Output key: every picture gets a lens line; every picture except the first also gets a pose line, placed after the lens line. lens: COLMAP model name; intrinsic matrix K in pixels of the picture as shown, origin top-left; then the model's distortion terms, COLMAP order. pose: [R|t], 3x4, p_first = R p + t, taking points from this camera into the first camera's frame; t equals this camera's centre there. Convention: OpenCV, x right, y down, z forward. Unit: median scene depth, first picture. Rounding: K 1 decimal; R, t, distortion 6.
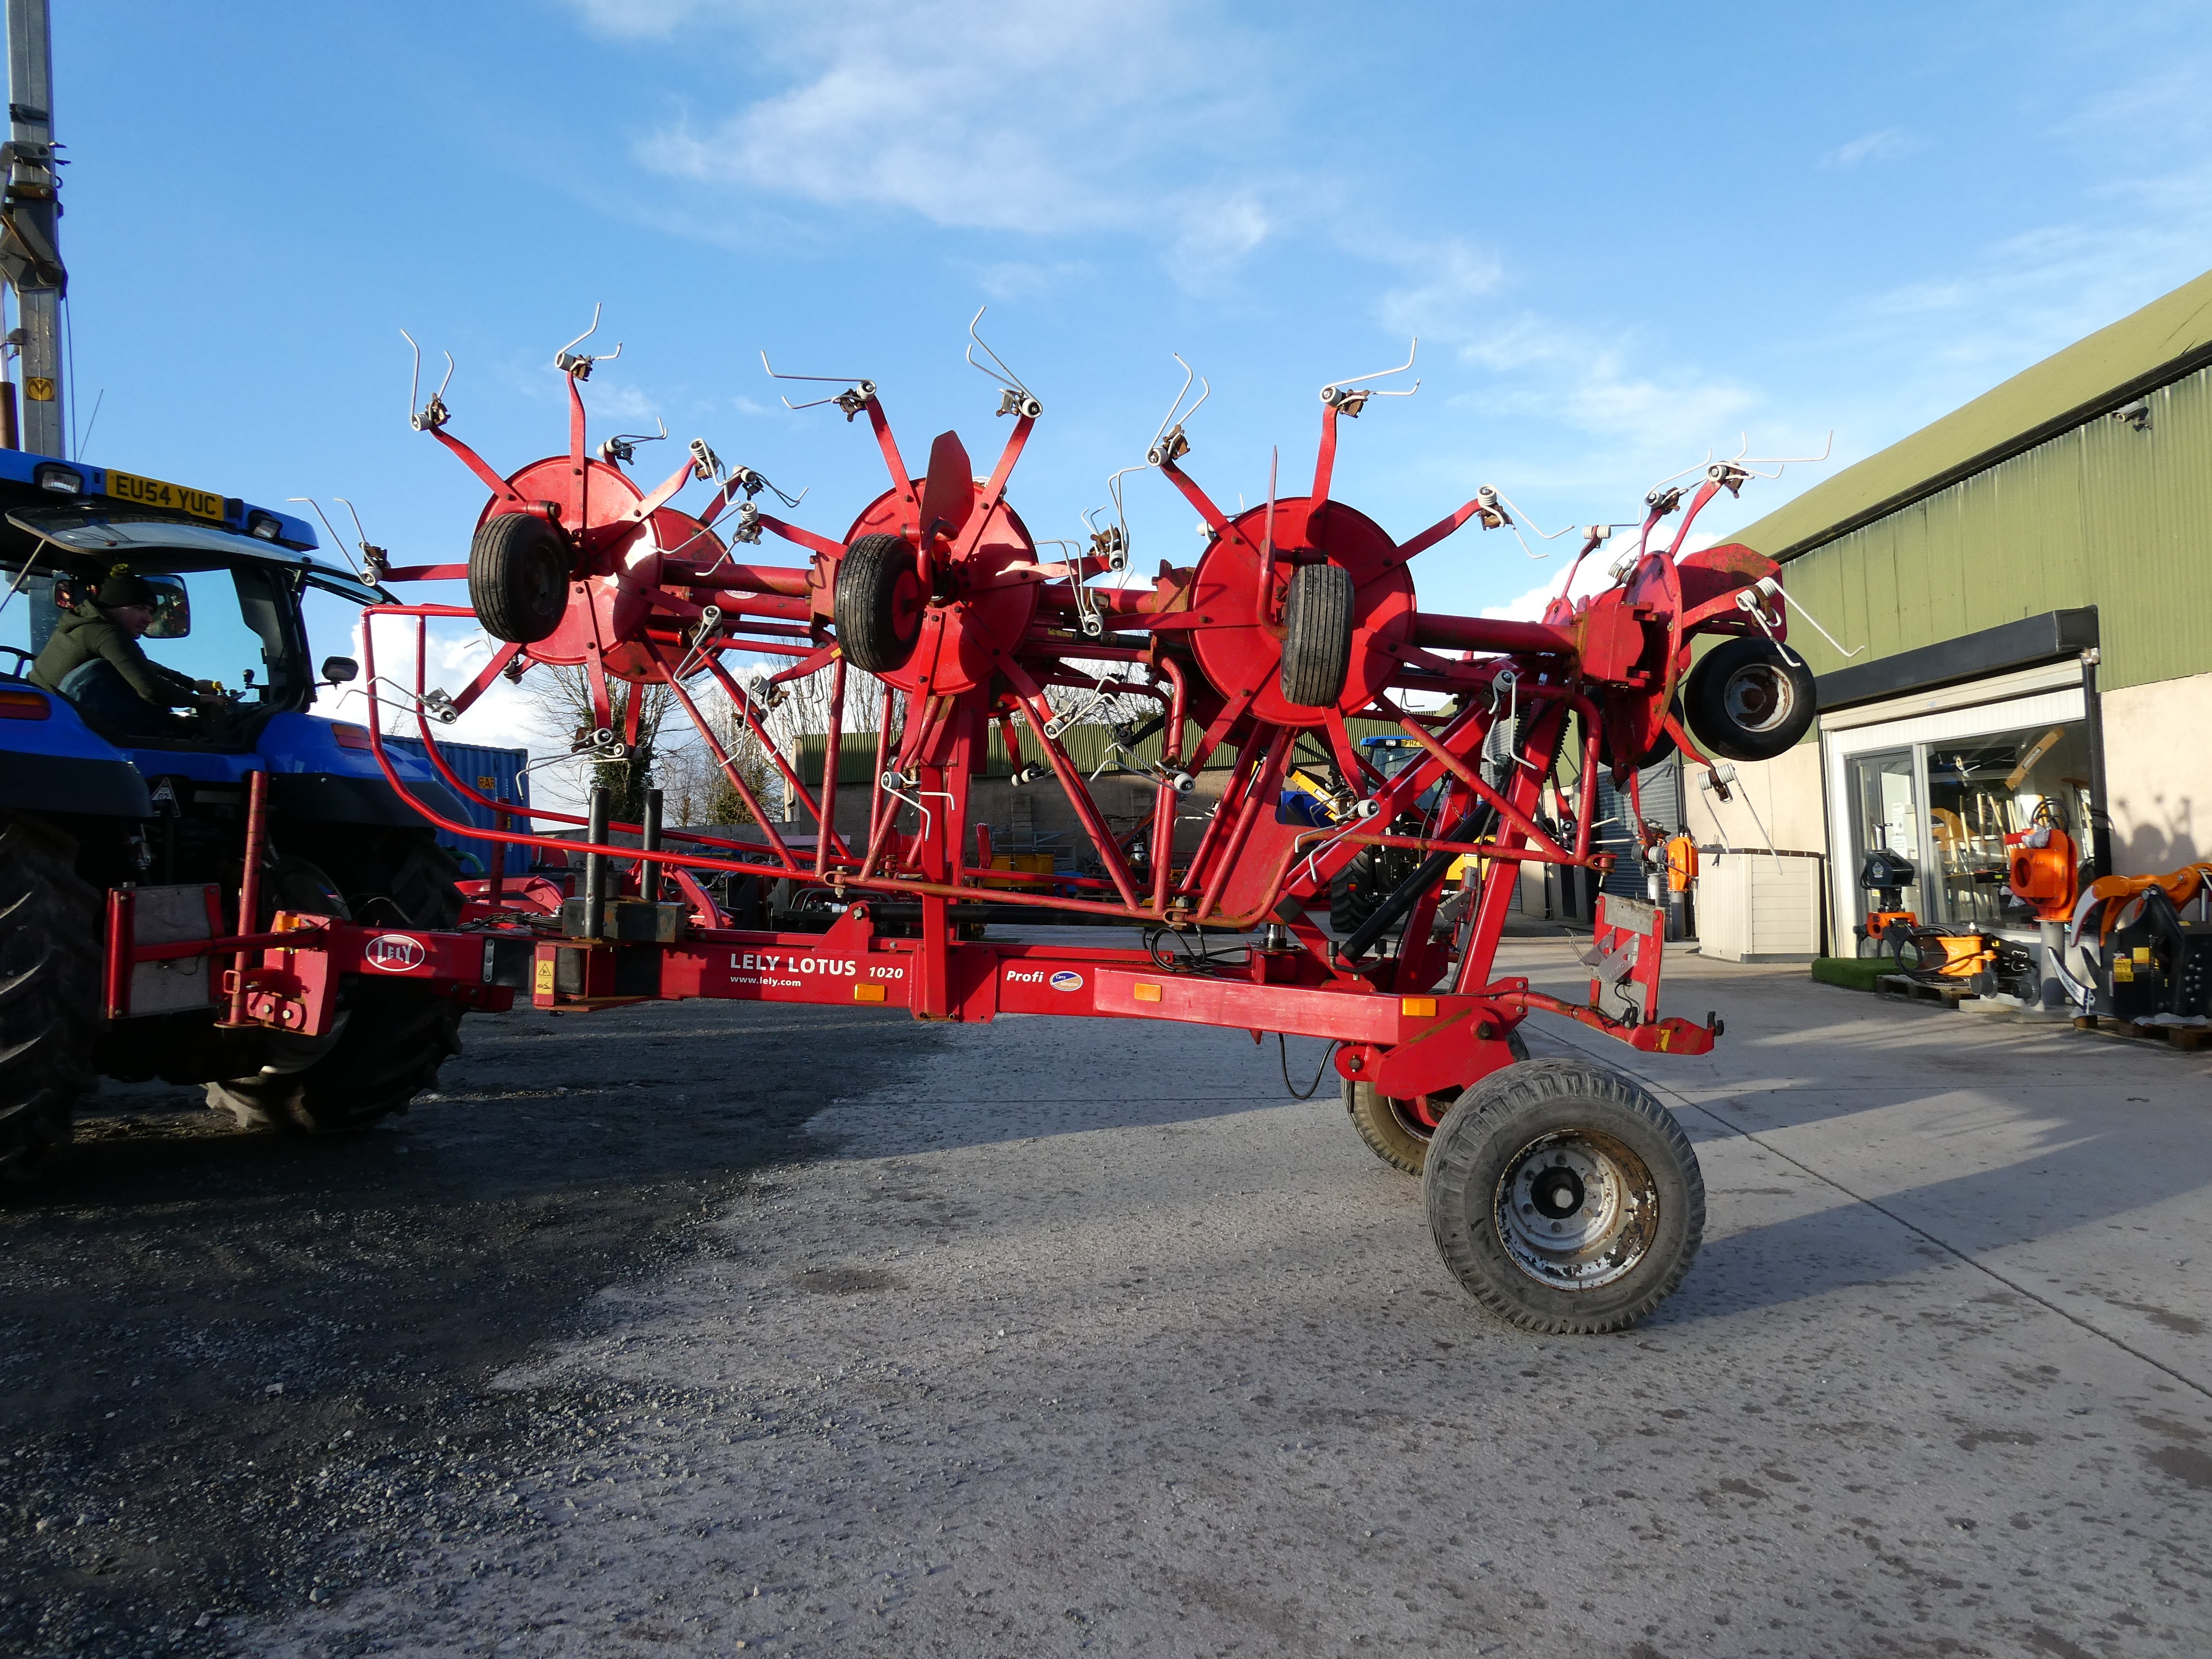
lens RADIAL K [[1557.7, 0, 1107.4], [0, 1557.7, 868.5], [0, 0, 1]] dist [0.002861, -0.012324]
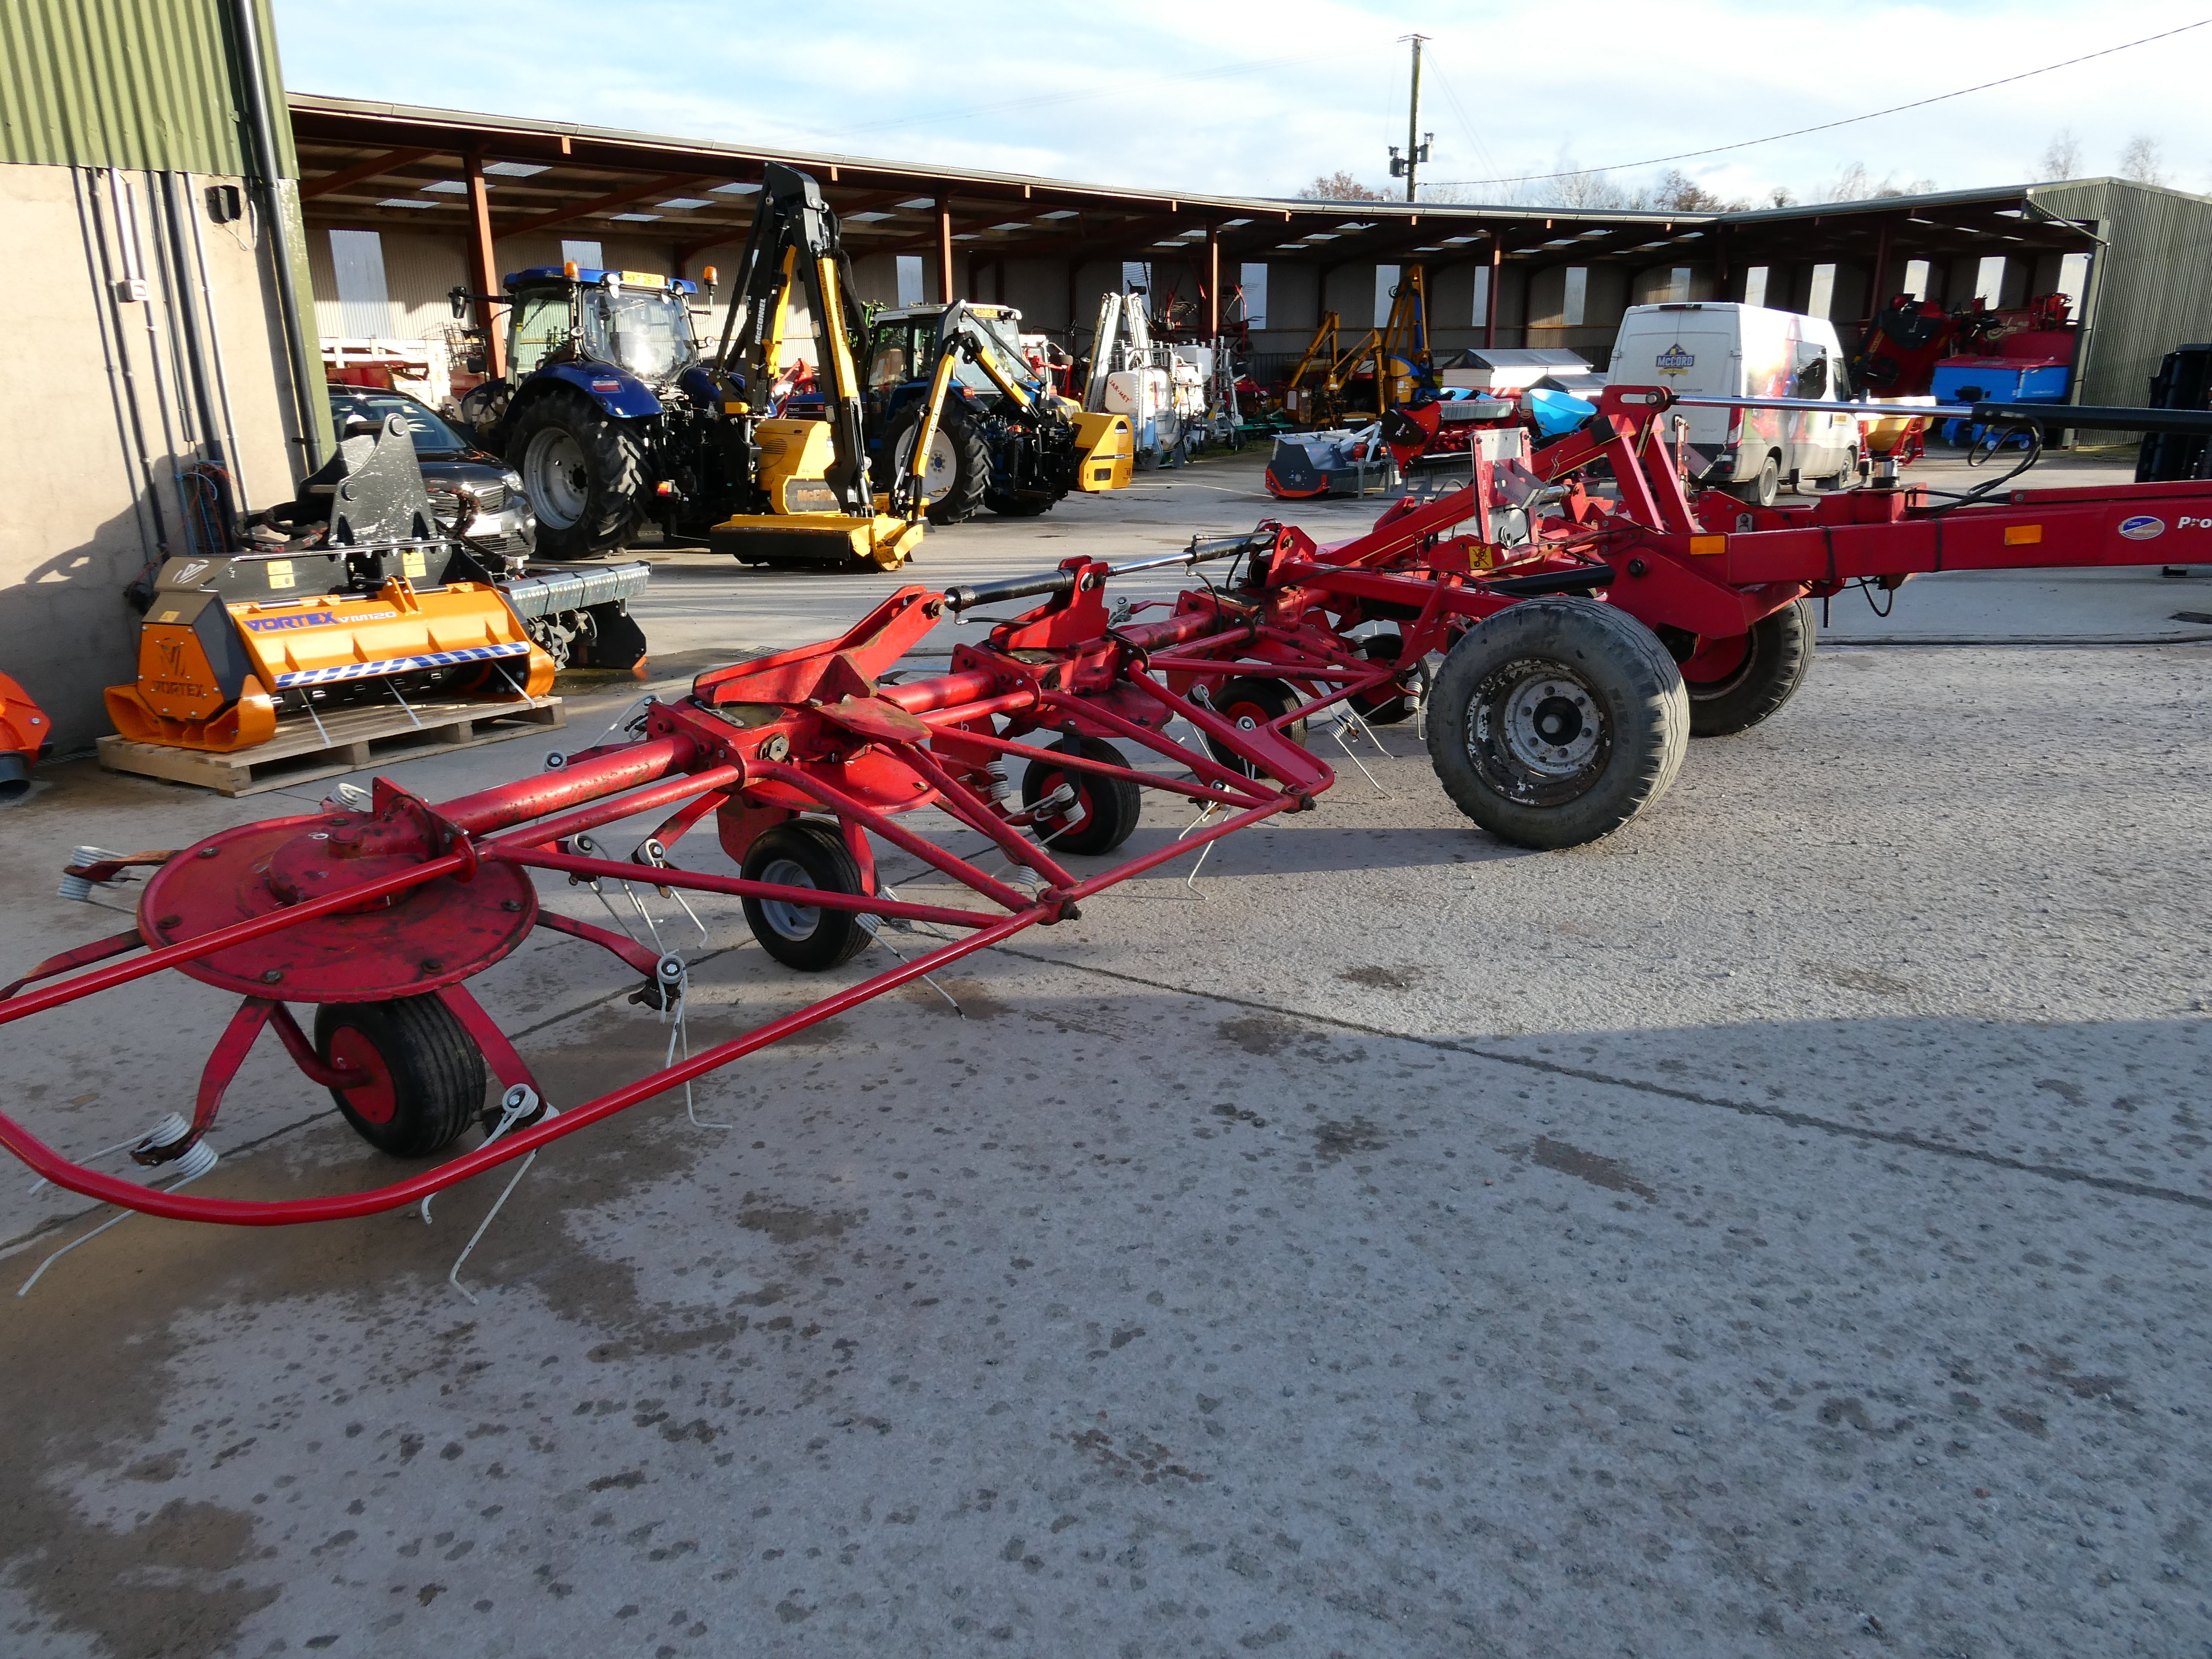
lens RADIAL K [[1557.7, 0, 1137.8], [0, 1557.7, 827.4], [0, 0, 1]] dist [0.002861, -0.012324]
pose [[-0.849384, -0.100915, 0.518037, -0.017161], [0.059438, 0.957015, 0.283884, -0.047989], [-0.524417, 0.271917, -0.806875, 2.055872]]
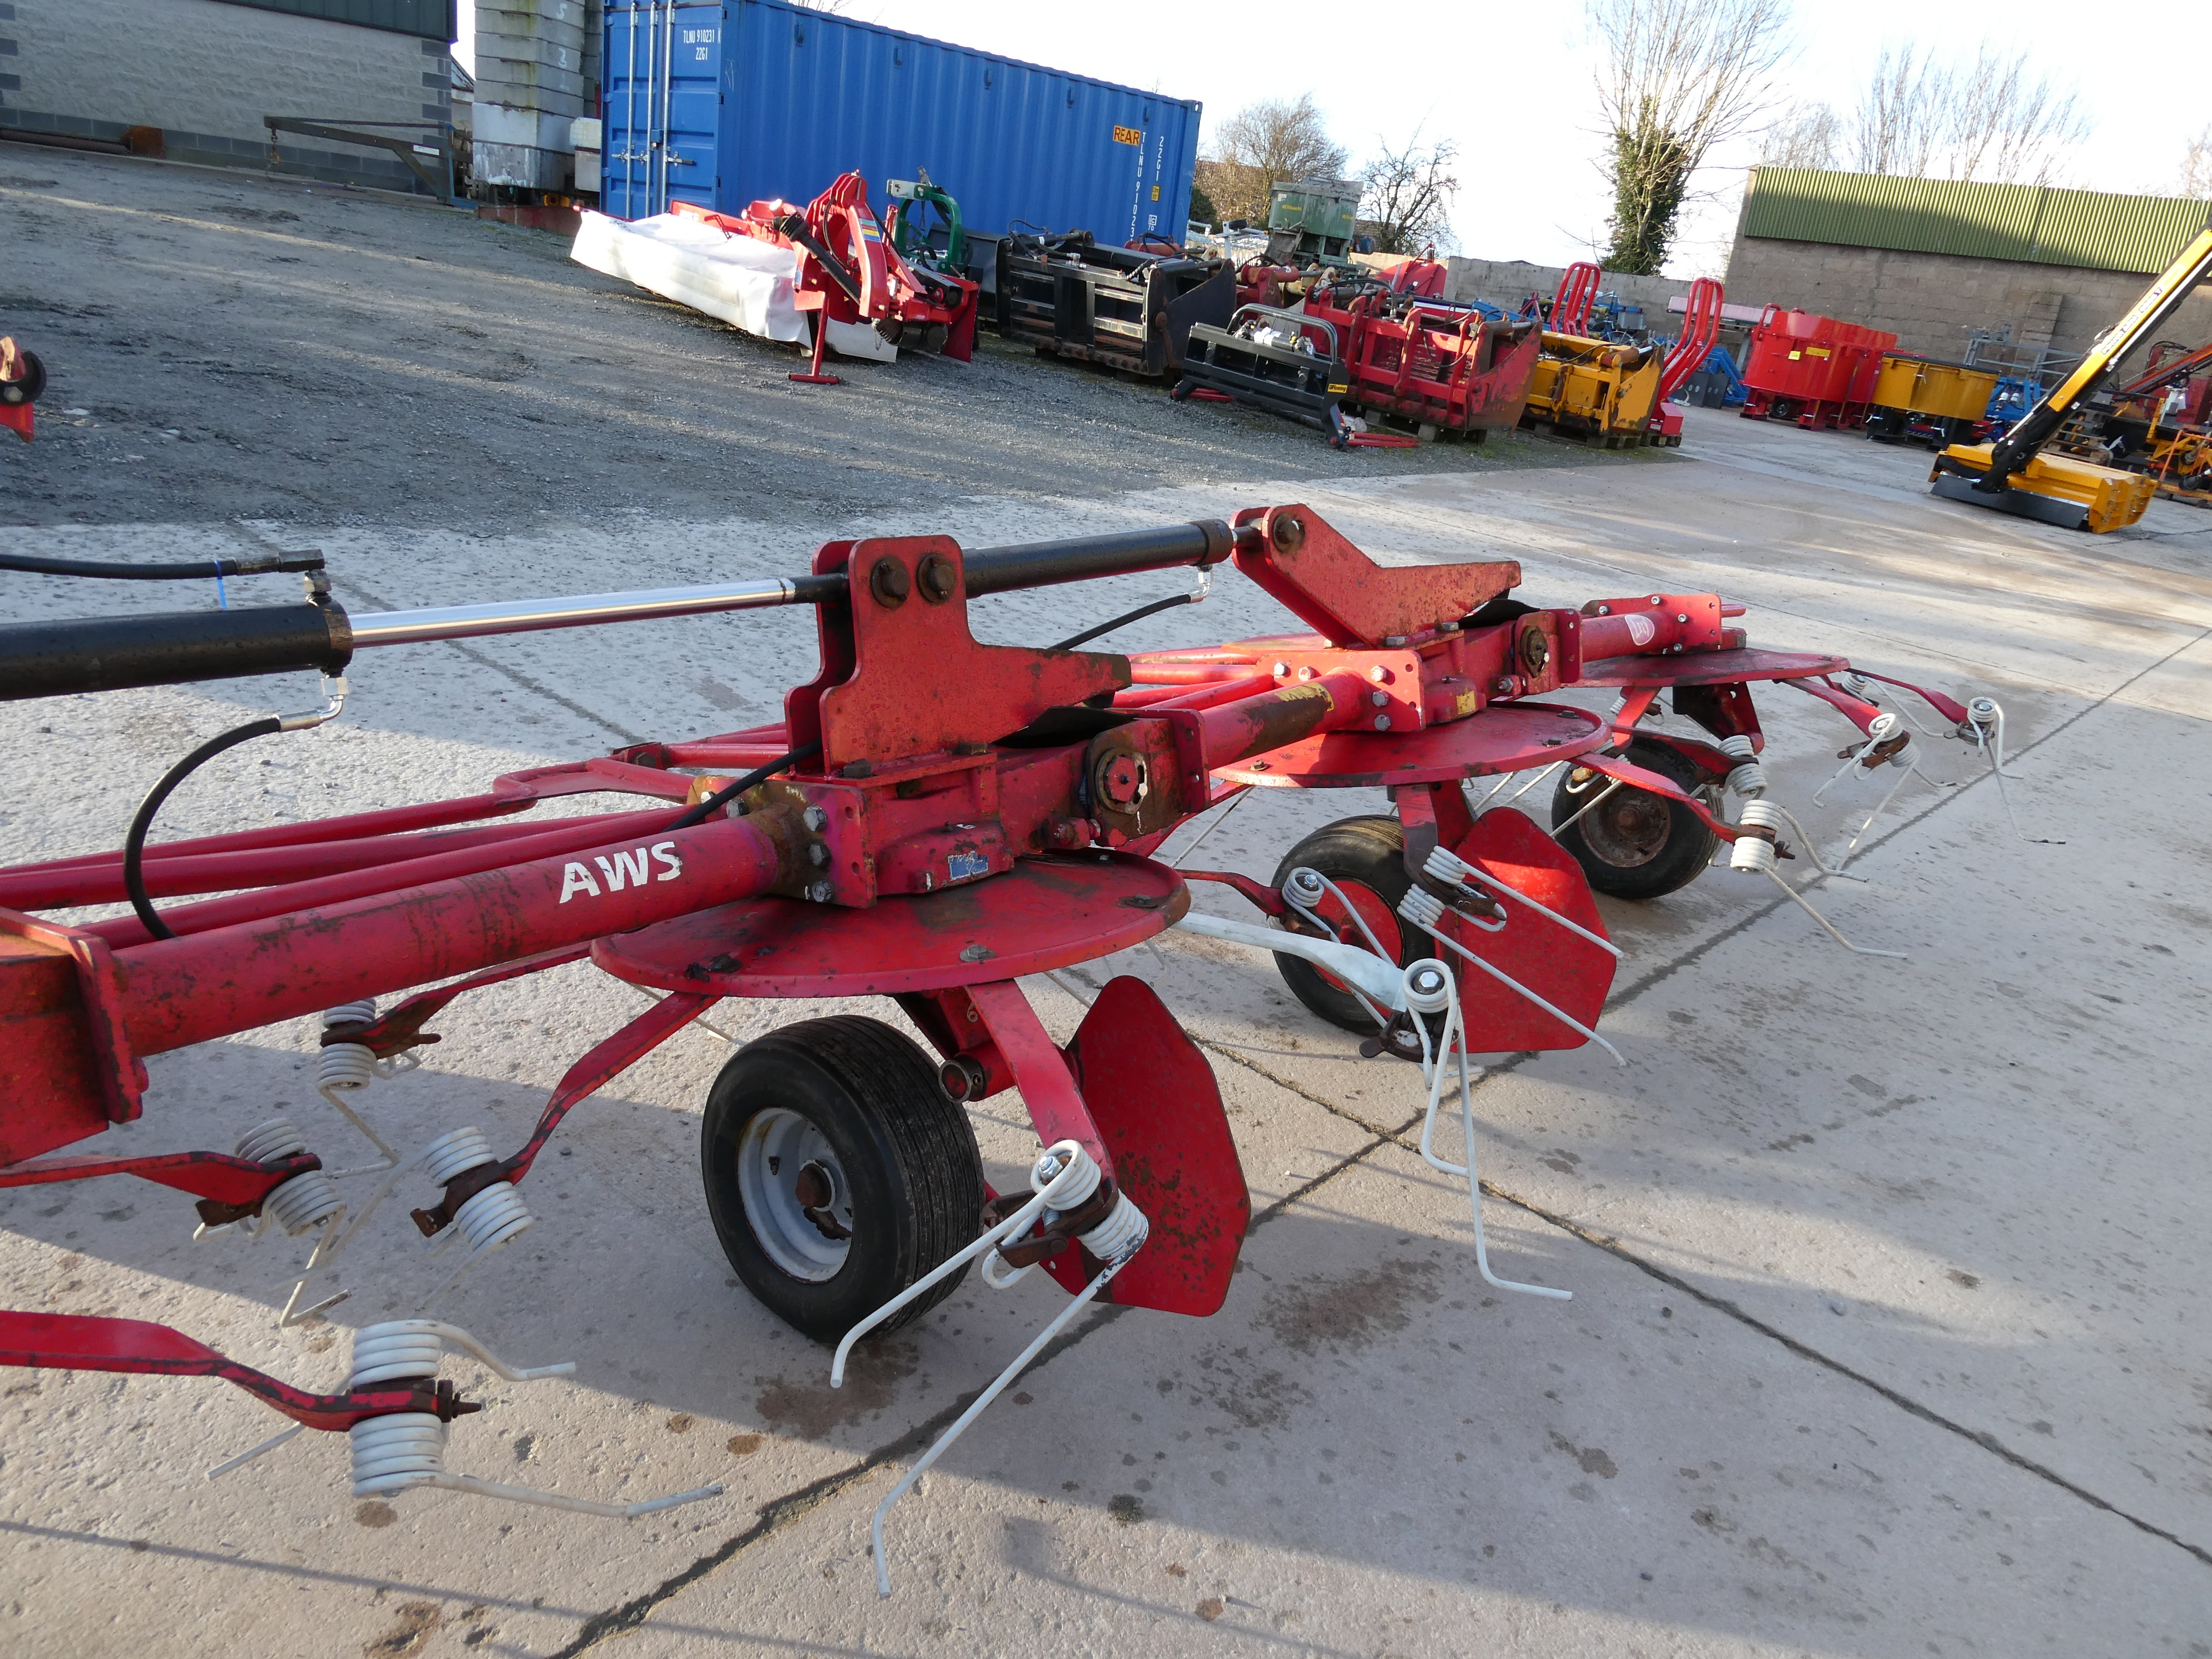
lens RADIAL K [[1563.5, 0, 1129.7], [0, 1563.5, 820.6], [0, 0, 1]] dist [0.017199, -0.029079]
pose [[0.757489, 0.340547, -0.556990, 0.697673], [-0.164440, 0.925188, 0.342032, -0.008146], [0.631799, -0.167494, 0.756819, 1.127919]]
